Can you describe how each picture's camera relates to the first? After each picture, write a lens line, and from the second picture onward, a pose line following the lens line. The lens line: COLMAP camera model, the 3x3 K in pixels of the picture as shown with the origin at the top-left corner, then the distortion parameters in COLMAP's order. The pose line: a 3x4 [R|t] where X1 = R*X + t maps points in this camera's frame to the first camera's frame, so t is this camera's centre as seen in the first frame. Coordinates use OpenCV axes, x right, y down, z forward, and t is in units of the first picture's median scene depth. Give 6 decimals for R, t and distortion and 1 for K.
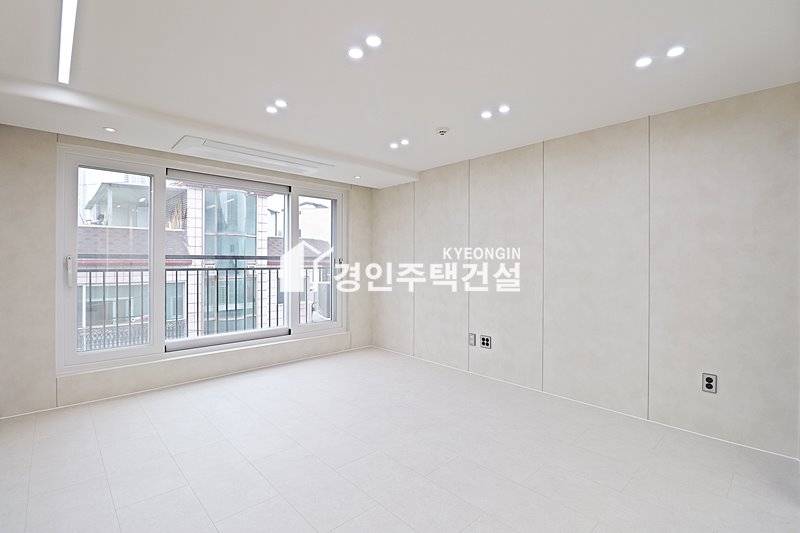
lens RADIAL K [[373.3, 0, 403.8], [0, 373.3, 261.4], [0, 0, 1]] dist [0.002135, -0.013669]
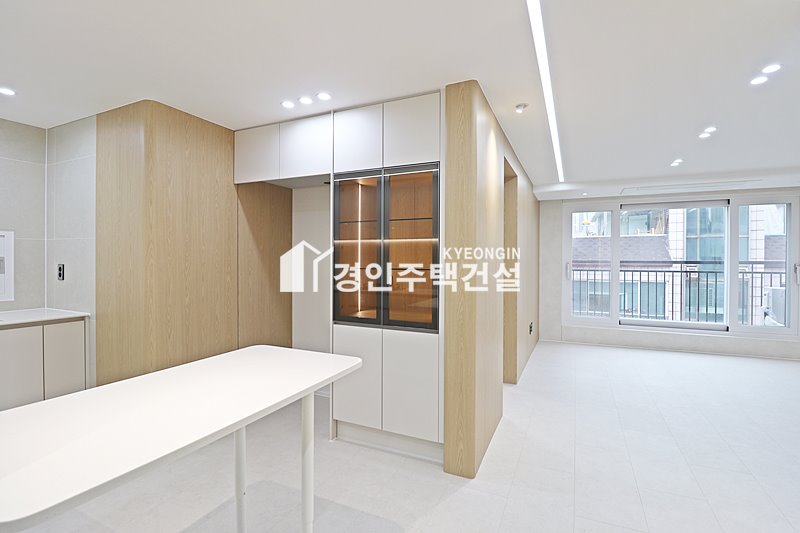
lens RADIAL K [[373.3, 0, 403.8], [0, 373.3, 261.4], [0, 0, 1]] dist [0.002135, -0.013669]
pose [[0.372651, 0.002999, -0.927967, 0.416064], [-0.003002, 0.999993, 0.002027, -0.016298], [0.927967, 0.002030, 0.372657, -0.365469]]
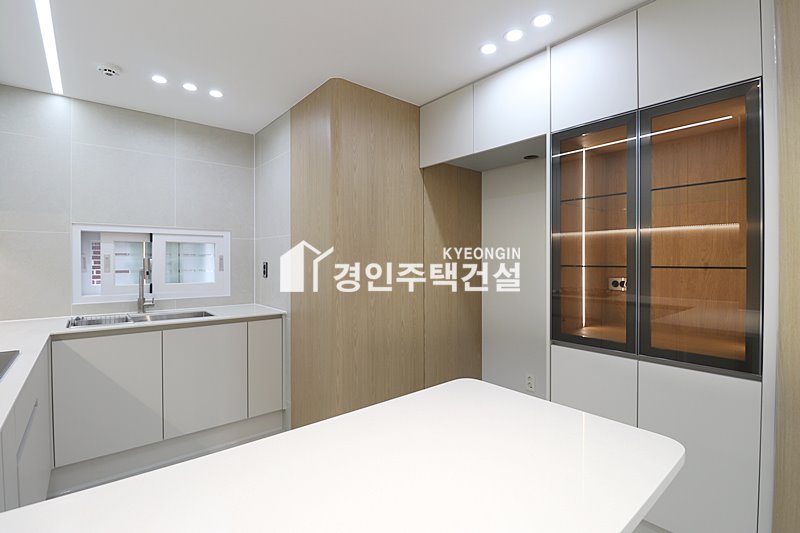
lens RADIAL K [[376.4, 0, 404.8], [0, 376.4, 262.8], [0, 0, 1]] dist [-0.001948, -0.015536]
pose [[-0.054883, 0.002099, -0.998491, 0.243528], [0.000546, 0.999998, 0.002072, -0.007663], [0.998493, -0.000431, -0.054884, -0.392785]]
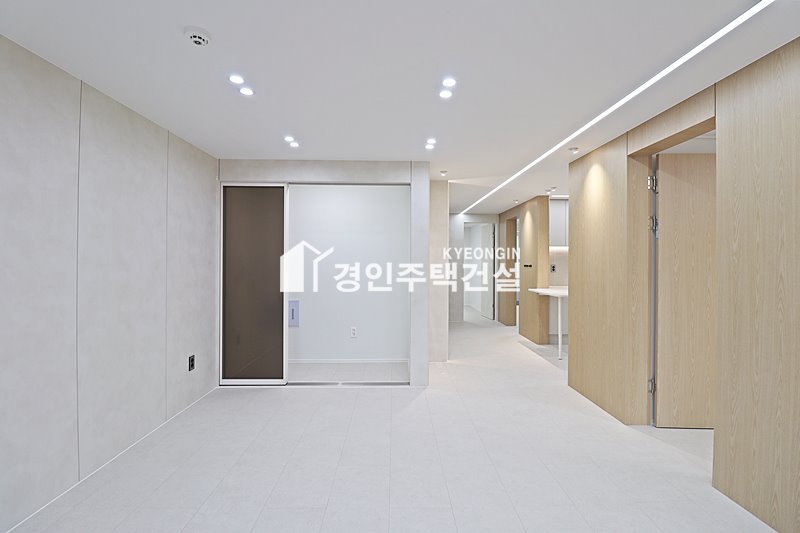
lens RADIAL K [[373.3, 0, 403.8], [0, 373.3, 261.4], [0, 0, 1]] dist [0.002135, -0.013669]
pose [[-0.742079, -0.007268, 0.670273, -0.373158], [-0.007317, 0.999969, 0.002741, -0.021551], [-0.670273, -0.002870, -0.742109, 0.928476]]
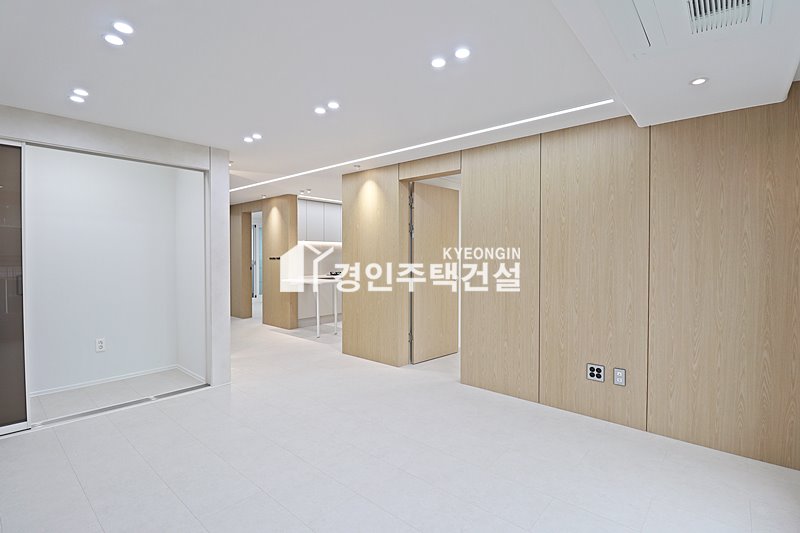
lens RADIAL K [[376.4, 0, 404.8], [0, 376.4, 262.8], [0, 0, 1]] dist [-0.001948, -0.015536]
pose [[-0.994826, -0.003085, -0.101547, -0.120944], [-0.005091, 0.999797, 0.019496, -0.018268], [0.101466, 0.019912, -0.994640, 1.147395]]
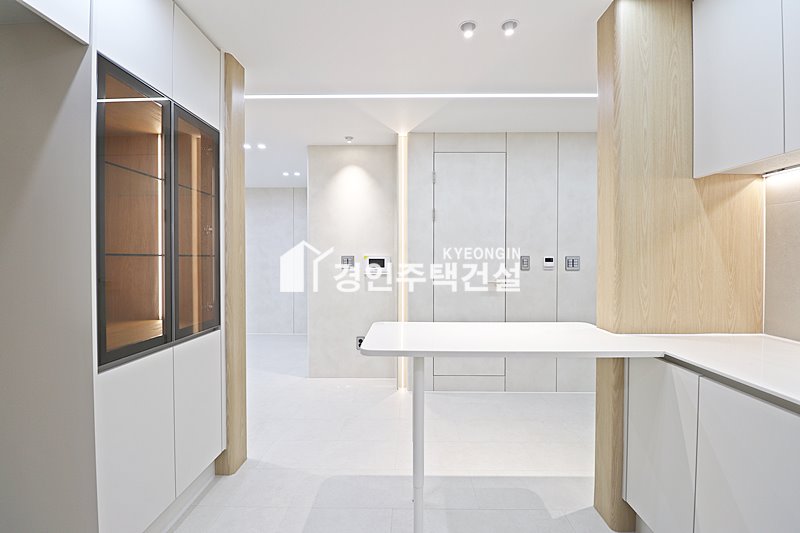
lens RADIAL K [[376.4, 0, 400.0], [0, 376.4, 262.4], [0, 0, 1]] dist [0.001429, -0.019938]
pose [[0.707935, -0.012910, 0.706160, -0.272628], [0.002528, 0.999873, 0.015745, -0.000286], [-0.706273, -0.009361, 0.707877, -0.625005]]
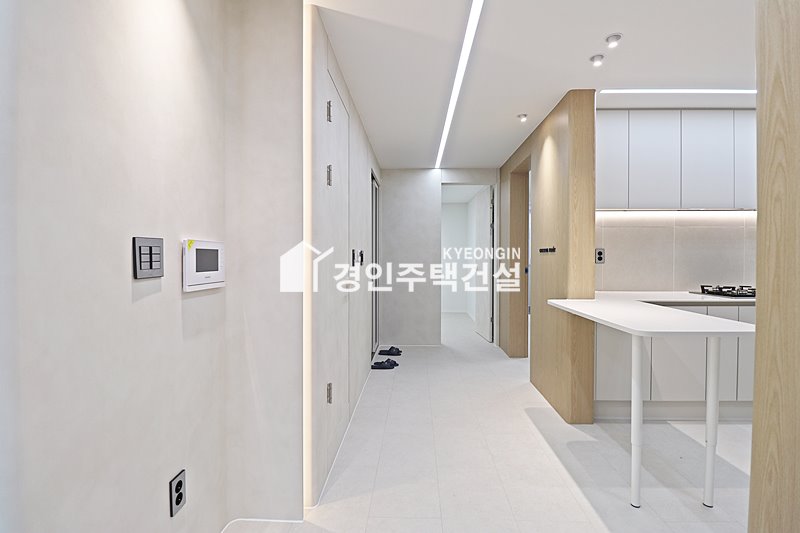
lens RADIAL K [[373.3, 0, 403.8], [0, 373.3, 261.4], [0, 0, 1]] dist [0.002135, -0.013669]
pose [[-0.702455, -0.013797, 0.711594, -0.052084], [-0.004558, 0.999879, 0.014887, 0.009694], [-0.711713, 0.007214, -0.702433, 0.174450]]
